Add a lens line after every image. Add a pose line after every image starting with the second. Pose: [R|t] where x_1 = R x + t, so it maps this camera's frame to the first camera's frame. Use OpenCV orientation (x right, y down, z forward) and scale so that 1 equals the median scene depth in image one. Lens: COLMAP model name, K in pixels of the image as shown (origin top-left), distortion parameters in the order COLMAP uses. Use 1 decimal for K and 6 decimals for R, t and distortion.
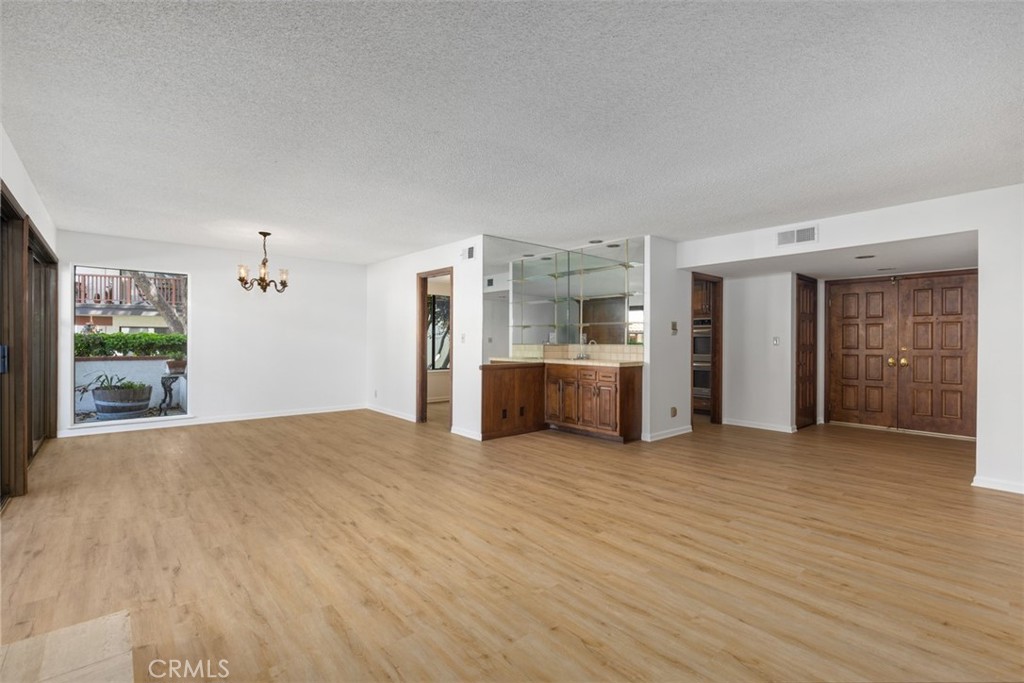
lens RADIAL K [[465.3, 0, 511.5], [0, 465.3, 336.2], [0, 0, 1]] dist [0.002157, -0.002144]
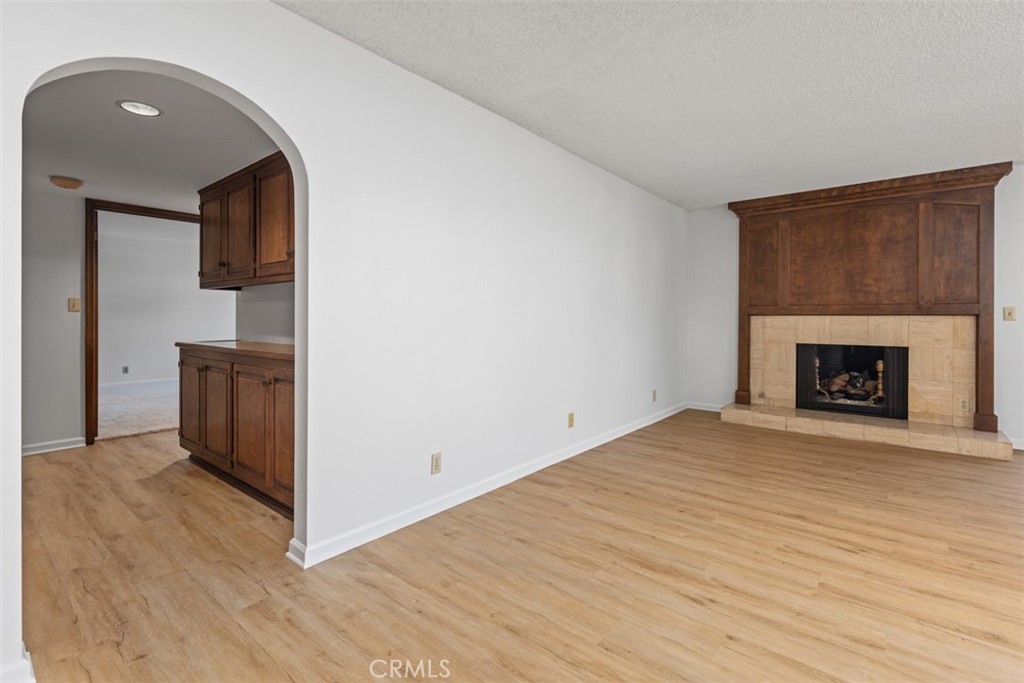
lens RADIAL K [[465.3, 0, 512.5], [0, 465.3, 322.4], [0, 0, 1]] dist [0.002157, -0.002144]
pose [[-0.987749, -0.007851, -0.155855, 0.898652], [-0.008004, 0.999968, 0.000359, 0.034521], [0.155847, 0.001602, -0.987780, 1.422058]]
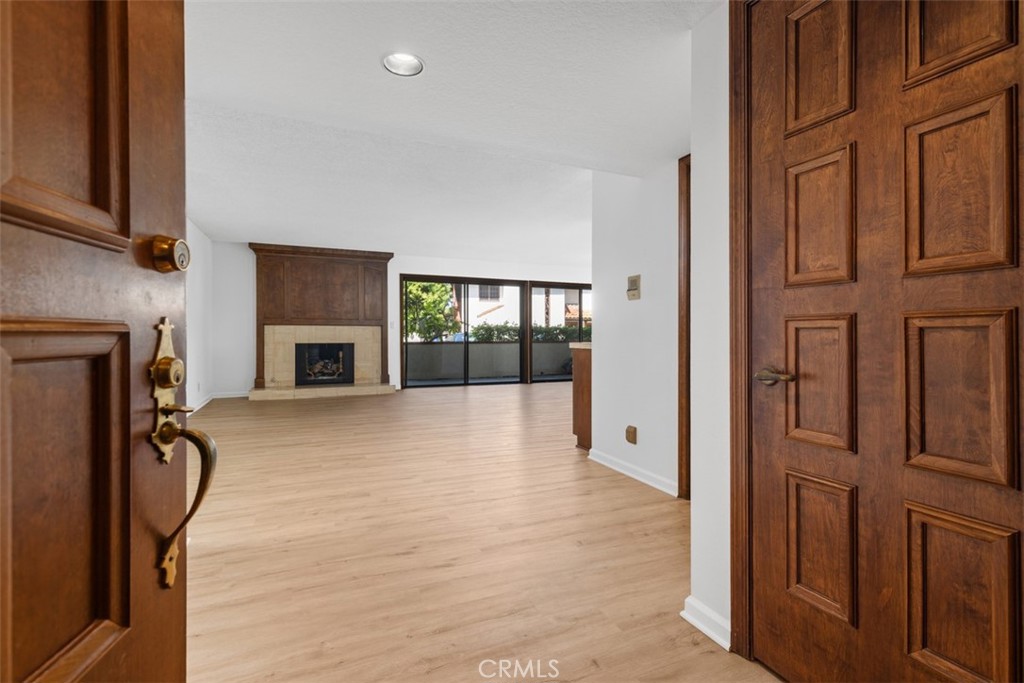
lens RADIAL K [[465.3, 0, 513.1], [0, 465.3, 335.3], [0, 0, 1]] dist [0.002157, -0.002144]
pose [[-0.303728, -0.002560, -0.952755, 1.625617], [0.004297, 0.999983, -0.004057, 0.069311], [0.952749, -0.005326, -0.303712, 1.807267]]
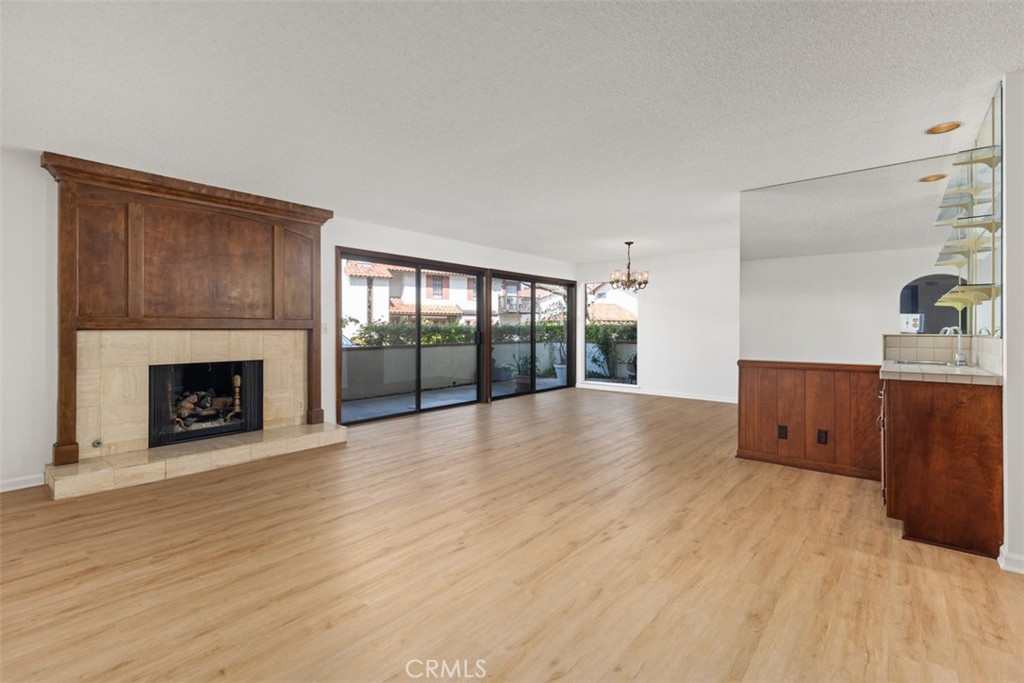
lens RADIAL K [[465.3, 0, 501.2], [0, 465.3, 326.9], [0, 0, 1]] dist [0.002157, -0.002144]
pose [[0.142516, -0.006803, -0.989769, 1.055036], [0.007448, 0.999955, -0.005801, 0.011234], [0.989765, -0.006545, 0.142560, 0.796708]]
